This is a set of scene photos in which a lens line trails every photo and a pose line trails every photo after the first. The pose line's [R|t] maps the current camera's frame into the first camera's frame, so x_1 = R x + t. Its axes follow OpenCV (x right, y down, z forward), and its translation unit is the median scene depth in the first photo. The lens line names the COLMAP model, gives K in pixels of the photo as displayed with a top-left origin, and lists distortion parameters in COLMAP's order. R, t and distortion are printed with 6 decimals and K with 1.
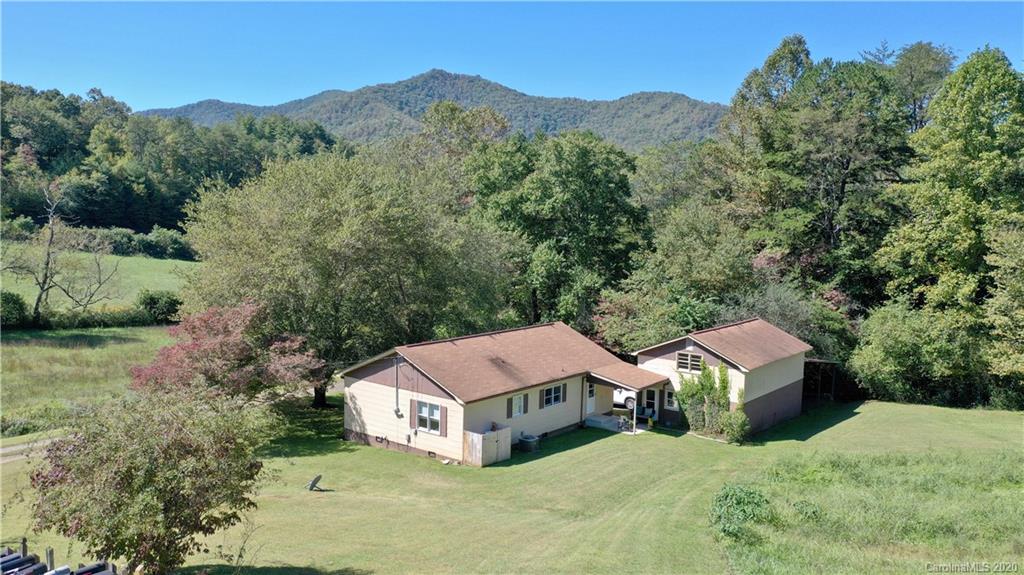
lens RADIAL K [[804.6, 0, 507.0], [0, 804.6, 291.3], [0, 0, 1]] dist [-0.004714, -0.003486]
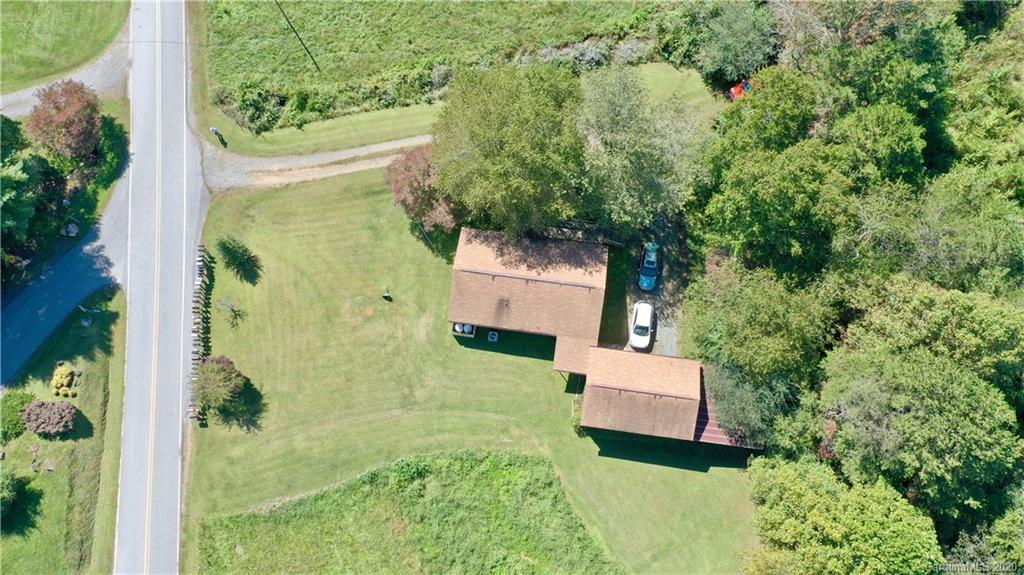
lens RADIAL K [[804.6, 0, 507.0], [0, 804.6, 291.3], [0, 0, 1]] dist [-0.004714, -0.003486]
pose [[0.512724, 0.827466, -0.228941, 0.312517], [-0.044250, 0.291773, 0.955463, -1.336029], [0.857412, -0.479759, 0.186214, 0.565555]]
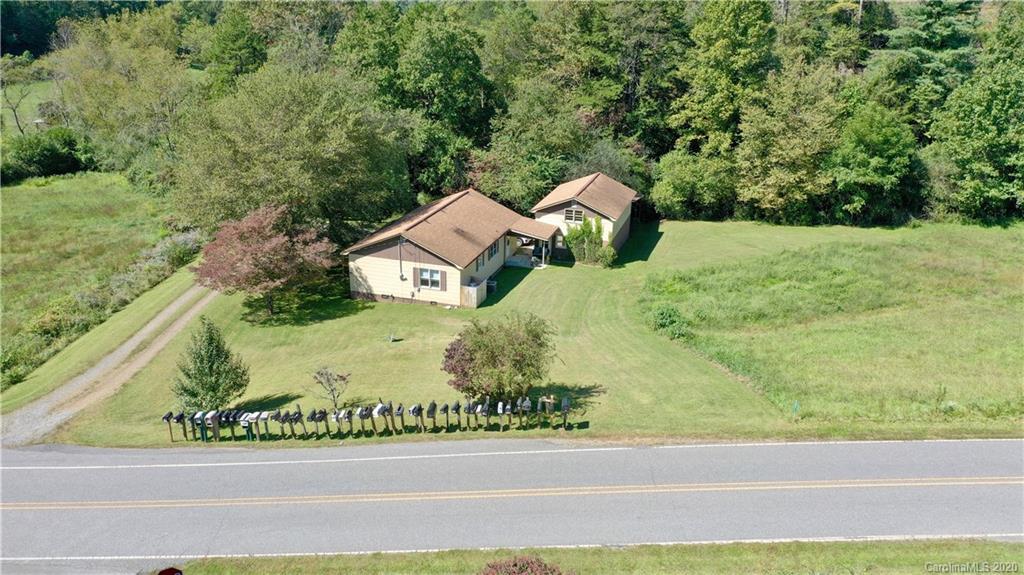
lens RADIAL K [[804.6, 0, 507.0], [0, 804.6, 291.3], [0, 0, 1]] dist [-0.004714, -0.003486]
pose [[0.931247, -0.129700, 0.340524, -0.352026], [0.034431, 0.961648, 0.272116, -0.159174], [-0.362758, -0.241683, 0.899998, -0.266310]]
